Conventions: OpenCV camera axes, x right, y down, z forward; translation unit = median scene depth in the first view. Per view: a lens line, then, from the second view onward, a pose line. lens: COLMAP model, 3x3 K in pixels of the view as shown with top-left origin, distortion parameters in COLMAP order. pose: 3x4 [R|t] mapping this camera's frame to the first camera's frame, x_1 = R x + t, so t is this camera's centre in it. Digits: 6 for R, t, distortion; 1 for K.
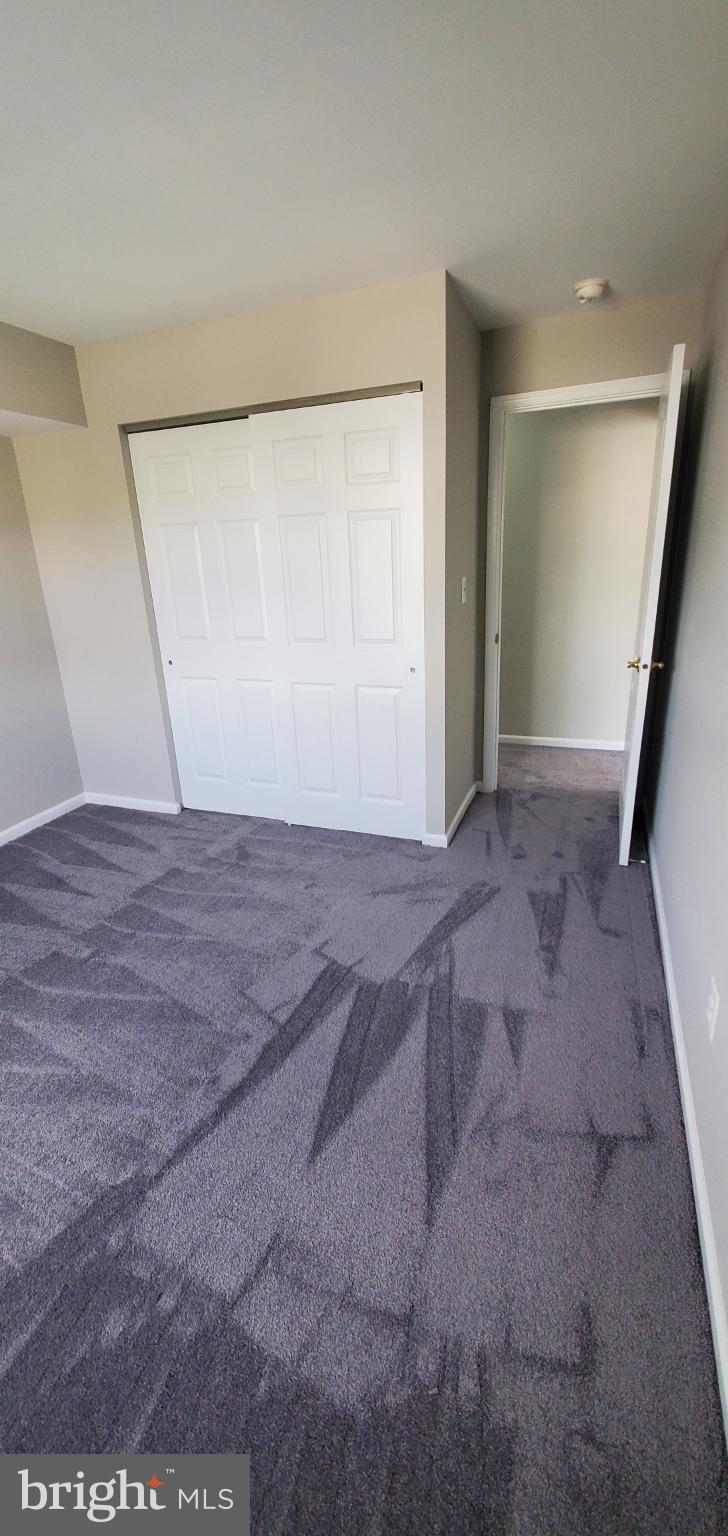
lens RADIAL K [[609.0, 0, 362.7], [0, 609.0, 767.2], [0, 0, 1]] dist [0.000961, -0.000131]
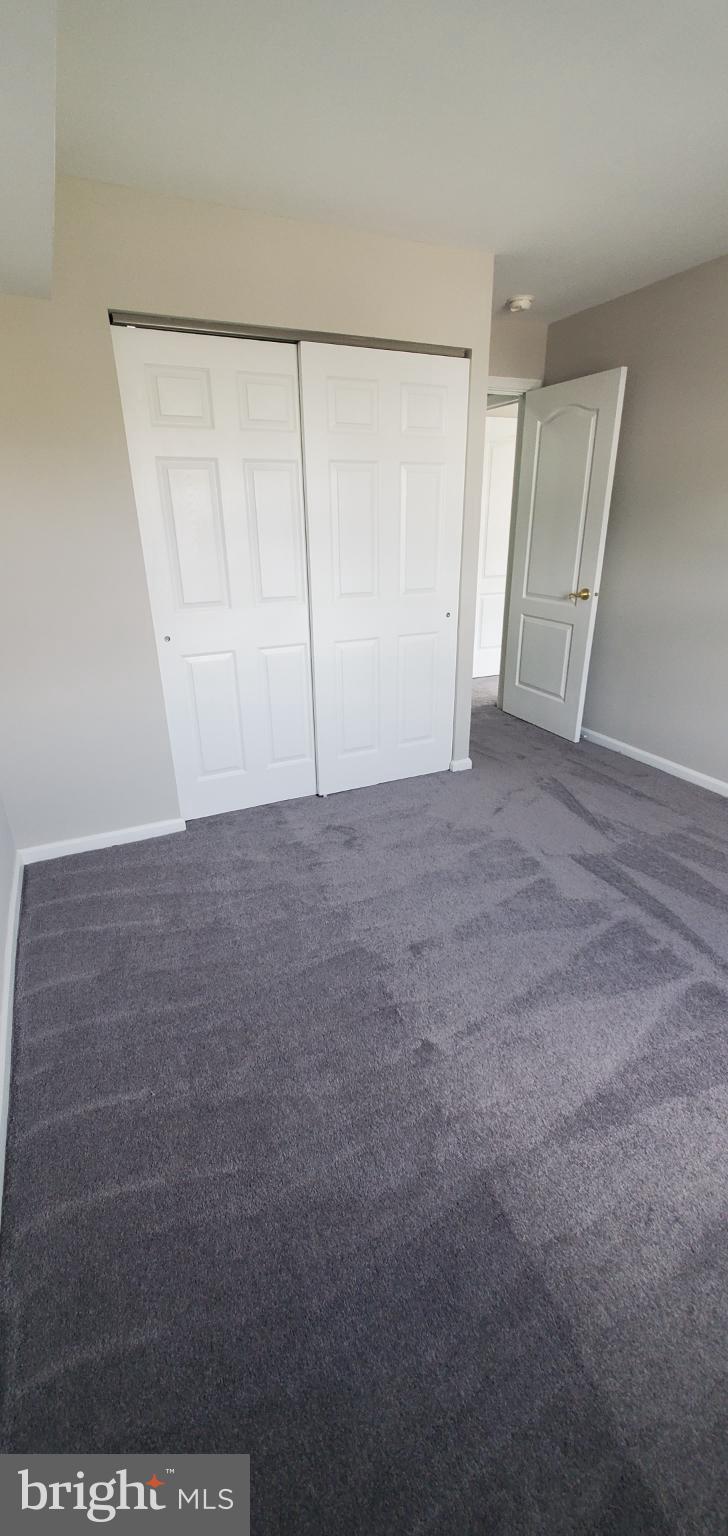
lens RADIAL K [[609.0, 0, 368.5], [0, 609.0, 766.1], [0, 0, 1]] dist [0.000961, -0.000131]
pose [[0.692420, -0.246377, 0.678125, -0.874640], [0.220330, 0.967197, 0.126427, -0.068562], [-0.687029, 0.061871, 0.723991, 0.326277]]
